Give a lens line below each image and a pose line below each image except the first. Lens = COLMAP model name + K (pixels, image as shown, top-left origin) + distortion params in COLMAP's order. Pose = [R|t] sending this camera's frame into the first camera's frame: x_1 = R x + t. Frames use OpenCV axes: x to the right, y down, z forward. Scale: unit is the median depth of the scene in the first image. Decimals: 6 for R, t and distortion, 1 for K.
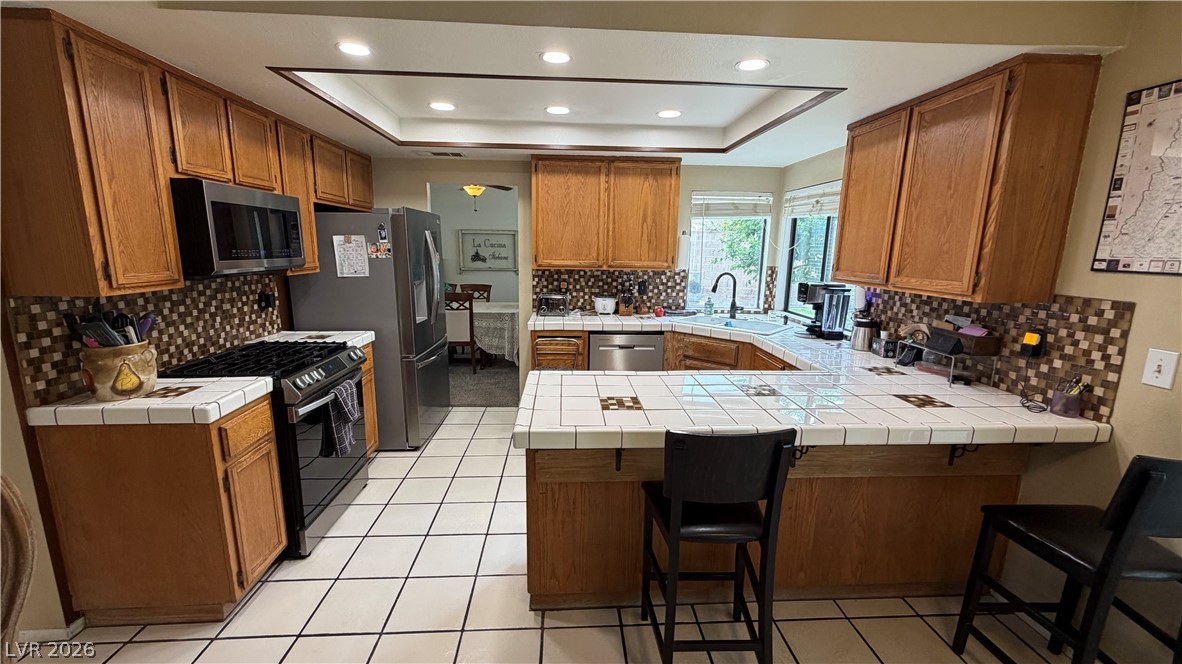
lens RADIAL K [[470.0, 0, 589.4], [0, 470.0, 333.5], [0, 0, 1]] dist [0.000724, 0.000356]
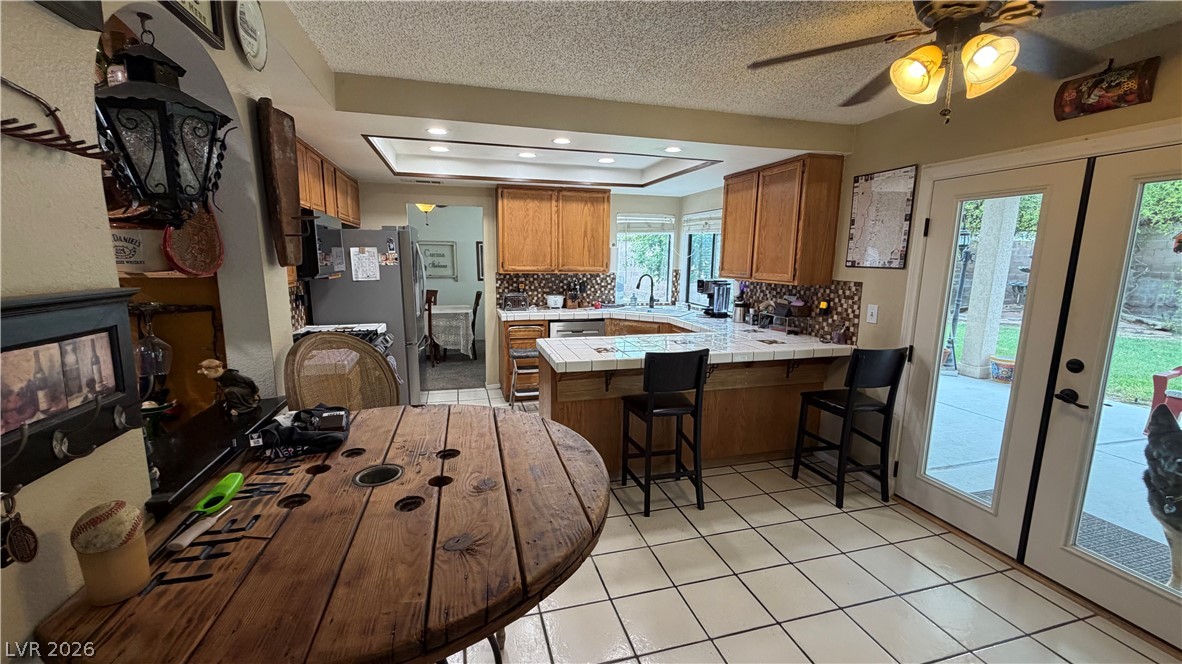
lens RADIAL K [[470.0, 0, 589.4], [0, 470.0, 333.5], [0, 0, 1]] dist [0.000724, 0.000356]
pose [[0.976393, -0.039828, 0.212300, -0.199594], [0.043794, 0.998942, -0.014012, 0.065086], [-0.211518, 0.022979, 0.977104, -0.349523]]
